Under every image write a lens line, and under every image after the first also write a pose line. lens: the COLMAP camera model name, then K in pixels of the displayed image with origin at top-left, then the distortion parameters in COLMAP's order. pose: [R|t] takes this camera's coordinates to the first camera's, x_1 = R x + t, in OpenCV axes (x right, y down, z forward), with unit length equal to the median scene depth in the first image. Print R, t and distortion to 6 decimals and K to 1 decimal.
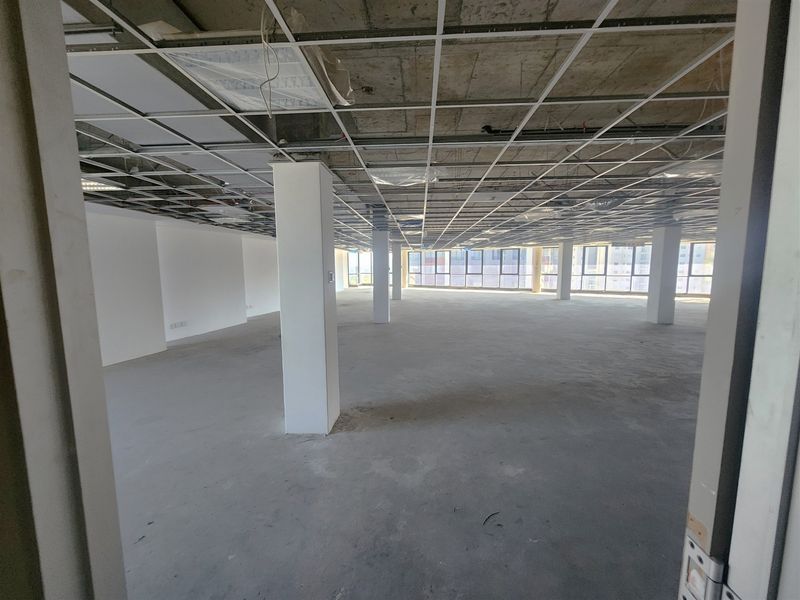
lens RADIAL K [[330.8, 0, 388.9], [0, 330.8, 296.1], [0, 0, 1]] dist [-0.000835, 0.000432]
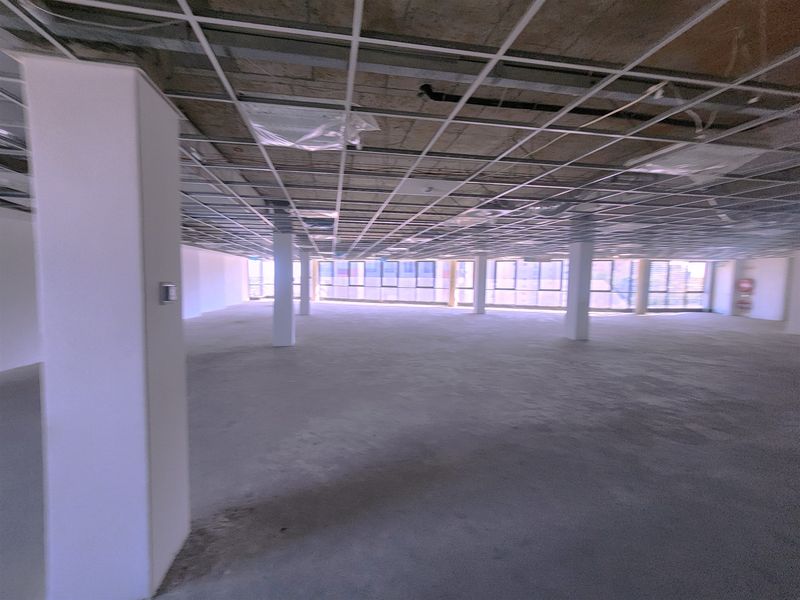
lens RADIAL K [[330.8, 0, 388.9], [0, 330.8, 296.1], [0, 0, 1]] dist [-0.000835, 0.000432]
pose [[0.964921, 0.004832, 0.262495, 0.014266], [0.004201, 0.999418, -0.033839, -0.013772], [-0.262506, 0.033754, 0.964340, 0.162112]]
